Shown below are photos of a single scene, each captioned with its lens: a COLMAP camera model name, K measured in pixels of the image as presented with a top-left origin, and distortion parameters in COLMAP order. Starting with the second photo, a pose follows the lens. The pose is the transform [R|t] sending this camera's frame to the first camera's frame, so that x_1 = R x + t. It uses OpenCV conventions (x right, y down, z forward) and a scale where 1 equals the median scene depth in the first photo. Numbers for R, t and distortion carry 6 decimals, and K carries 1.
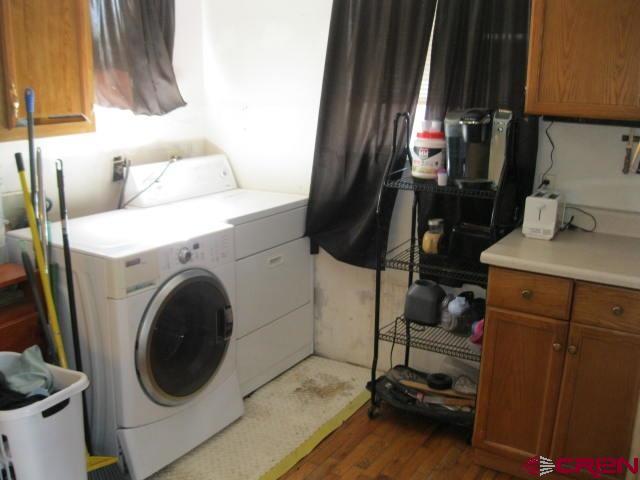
lens RADIAL K [[660.6, 0, 319.7], [0, 660.6, 242.5], [0, 0, 1]] dist [-0.065461, 0.000000]
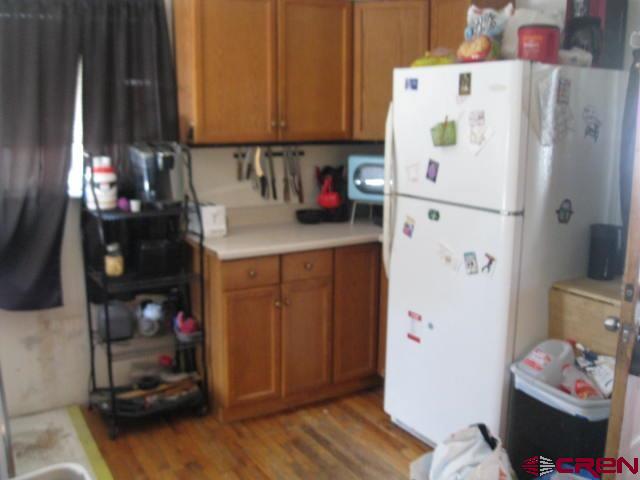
lens RADIAL K [[660.6, 0, 319.7], [0, 660.6, 238.6], [0, 0, 1]] dist [-0.065461, 0.000000]
pose [[0.486241, -0.186377, 0.853717, -0.673086], [0.226011, 0.970569, 0.083161, -0.065028], [-0.844091, 0.152513, 0.514053, 0.151416]]
